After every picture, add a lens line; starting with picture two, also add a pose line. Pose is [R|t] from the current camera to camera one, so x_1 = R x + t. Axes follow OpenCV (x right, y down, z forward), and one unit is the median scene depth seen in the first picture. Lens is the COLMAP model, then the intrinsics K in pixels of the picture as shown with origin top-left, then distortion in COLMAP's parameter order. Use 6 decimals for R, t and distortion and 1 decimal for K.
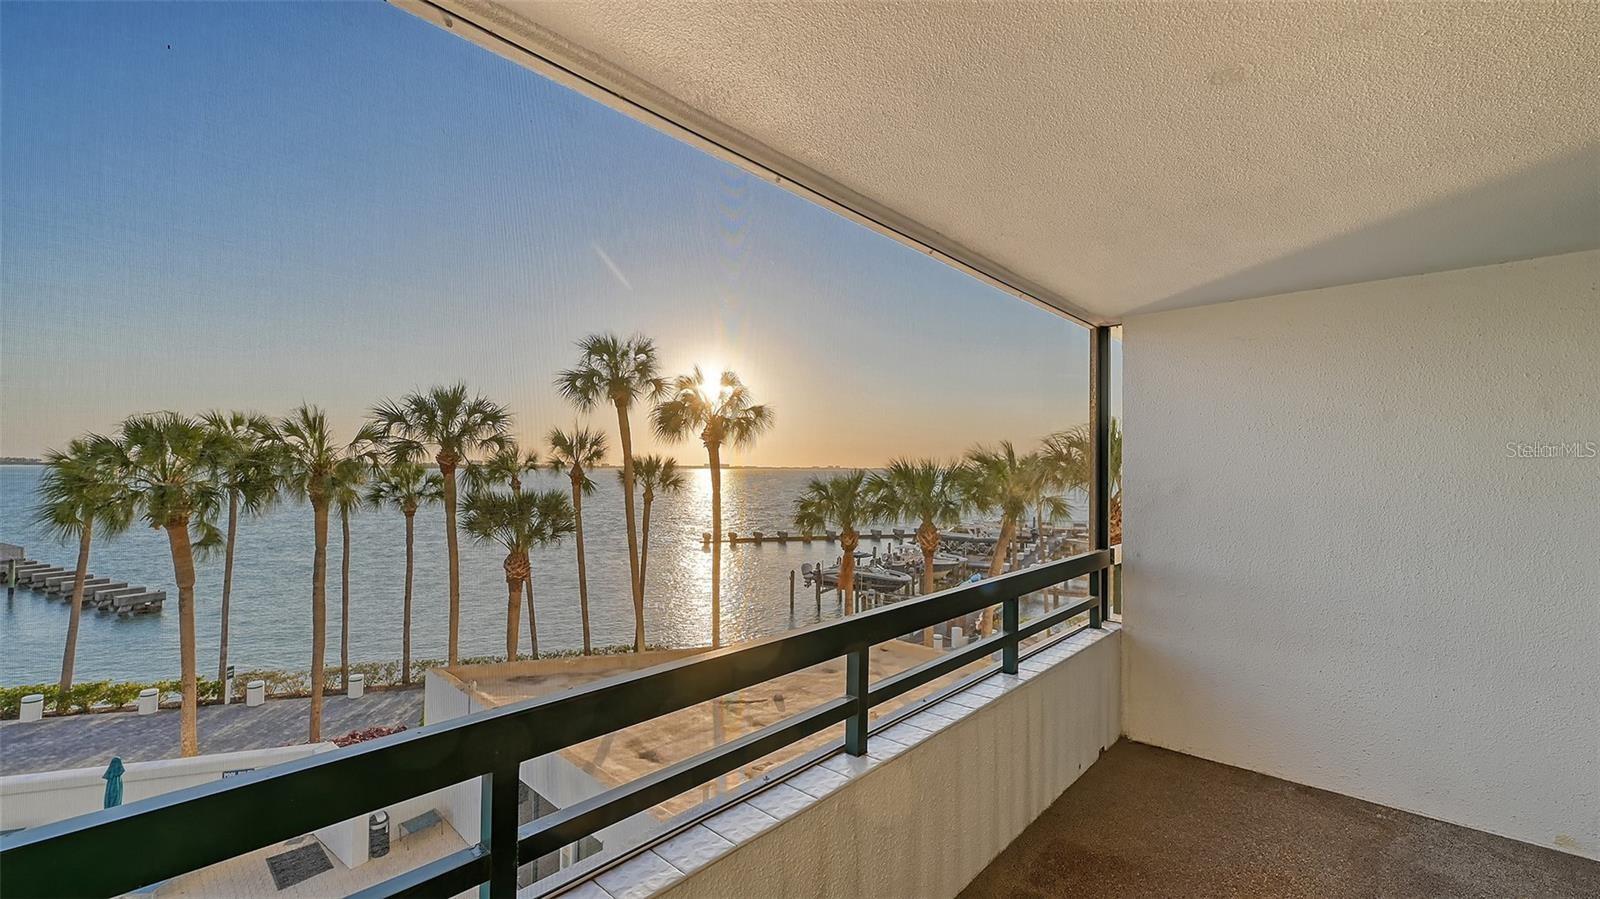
lens RADIAL K [[638.2, 0, 814.1], [0, 638.2, 451.5], [0, 0, 1]] dist [-0.002636, 0.000818]
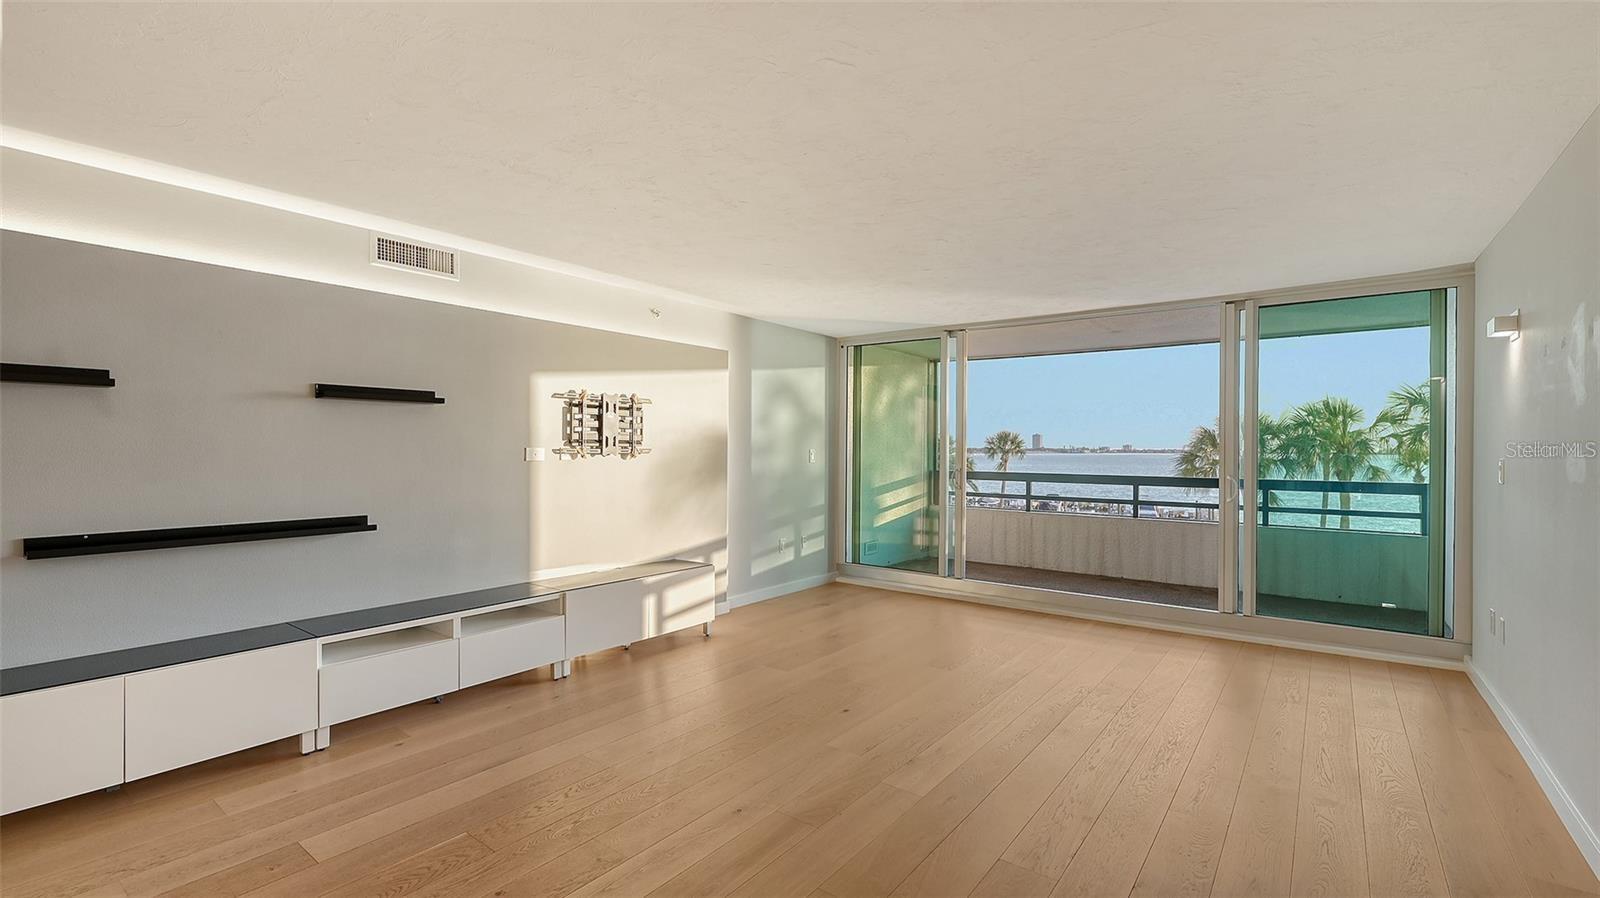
lens RADIAL K [[706.1, 0, 798.8], [0, 706.1, 444.9], [0, 0, 1]] dist [0.005550, 0.000614]
pose [[0.092461, -0.012291, -0.995640, 0.404323], [0.019236, 0.999759, -0.010556, 0.012833], [0.995530, -0.018176, 0.092676, -0.117873]]
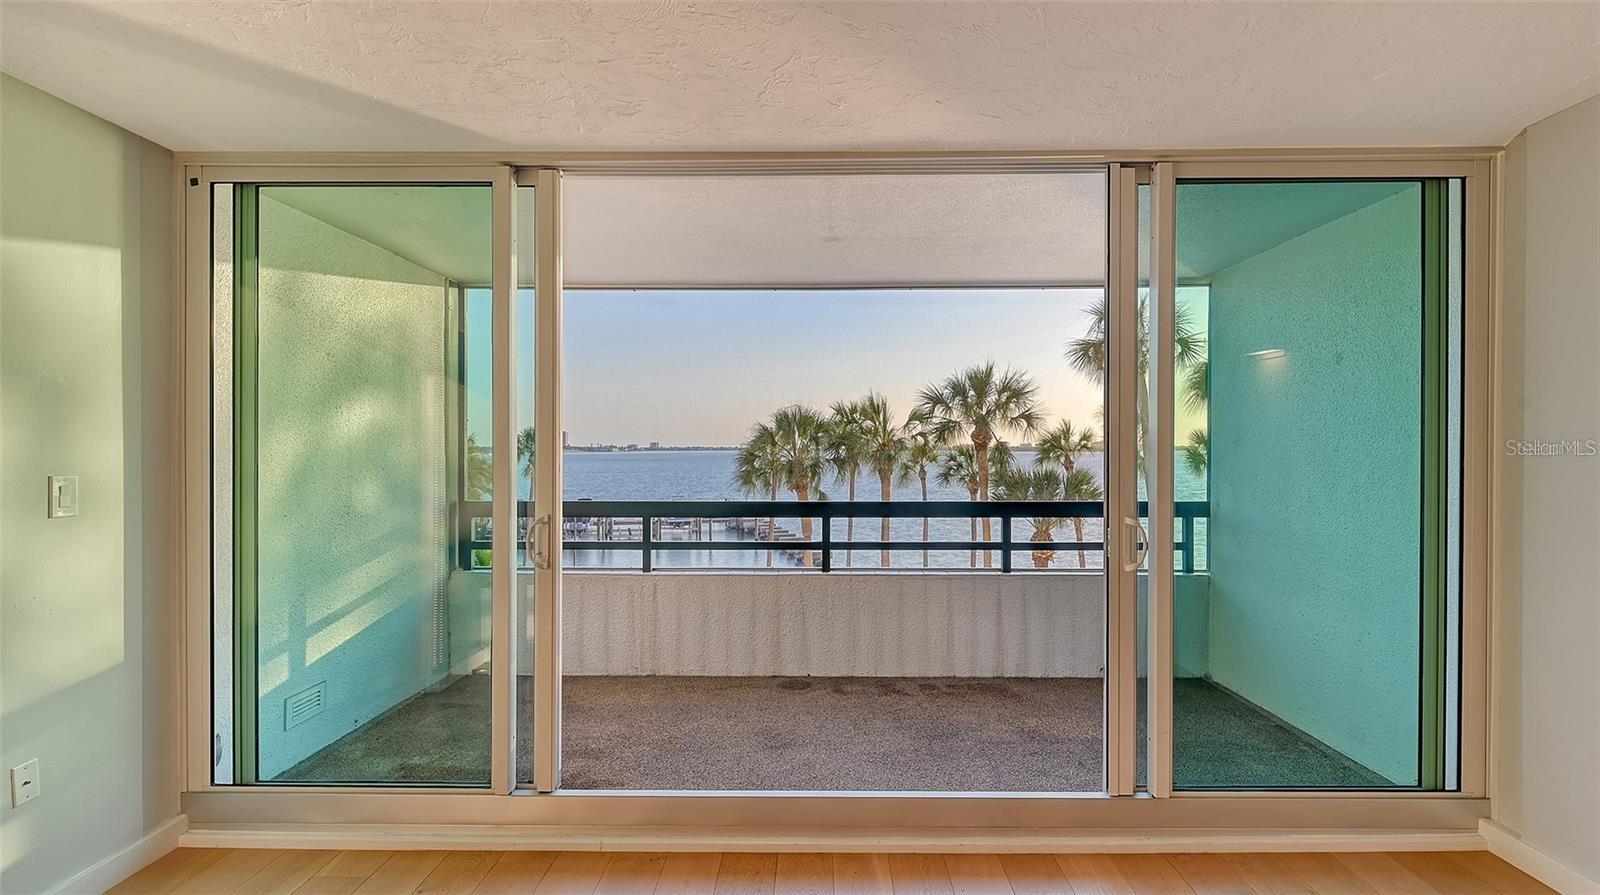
lens RADIAL K [[785.1, 0, 810.5], [0, 785.1, 459.5], [0, 0, 1]] dist [0.000316, 0.000711]
pose [[0.663301, 0.002666, -0.748348, 0.211933], [0.024913, 0.999361, 0.025642, 0.008424], [0.747938, -0.035652, 0.662810, -0.069199]]
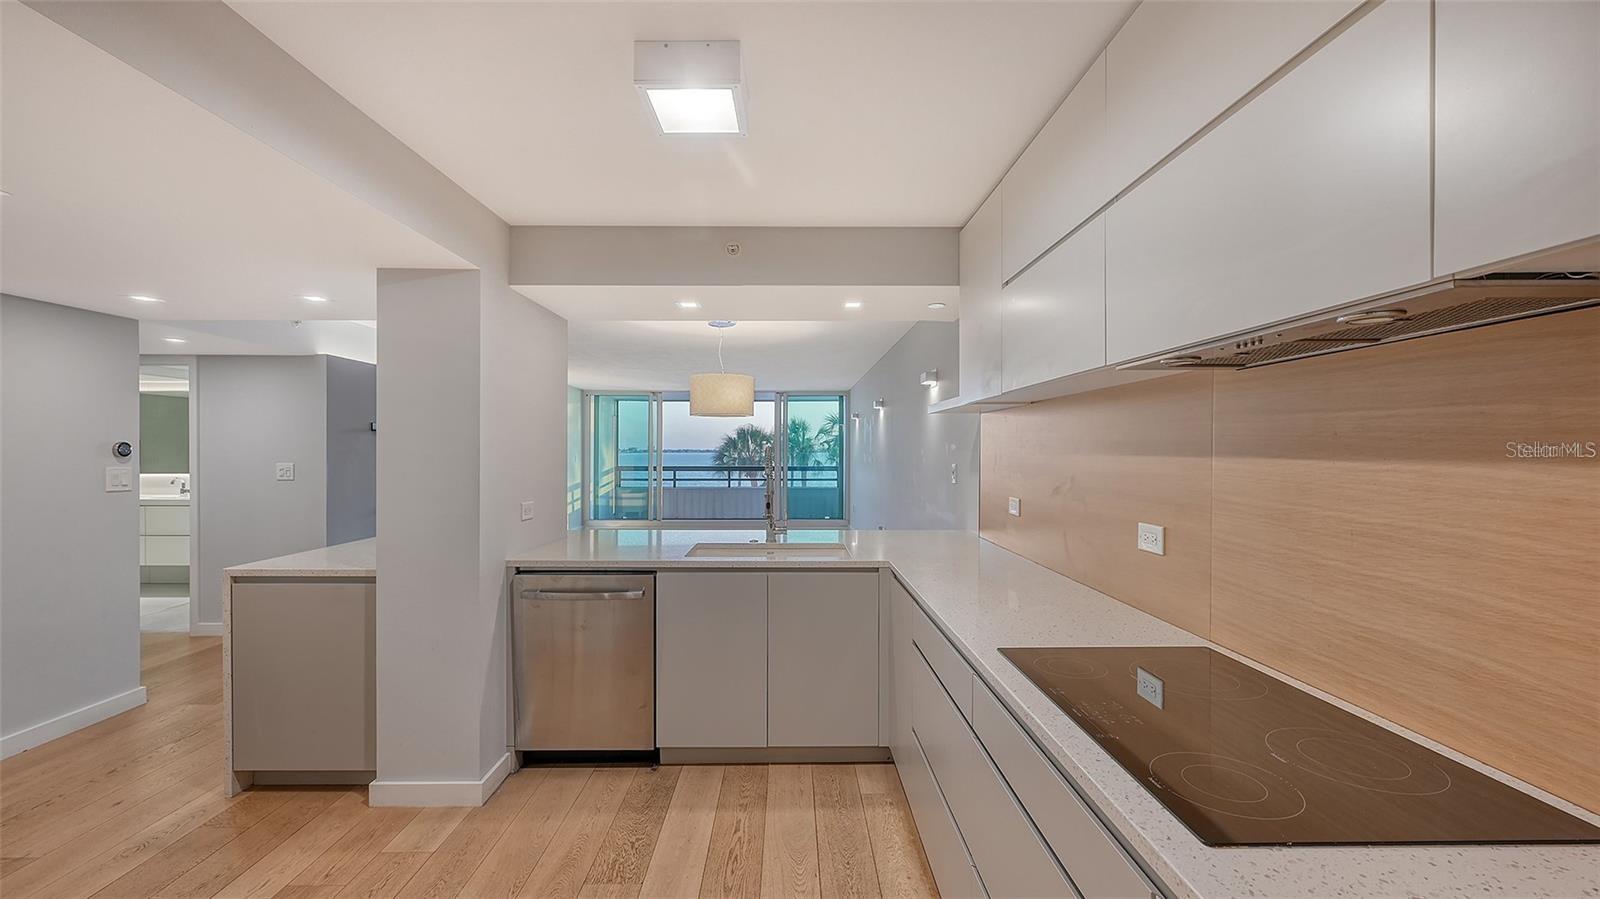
lens RADIAL K [[624.9, 0, 788.1], [0, 624.9, 449.4], [0, 0, 1]] dist [-0.000756, -0.000034]
pose [[0.668399, -0.010148, -0.743734, 0.594269], [0.027018, 0.999578, 0.010643, 0.004994], [0.743312, -0.027207, 0.668392, -0.315277]]
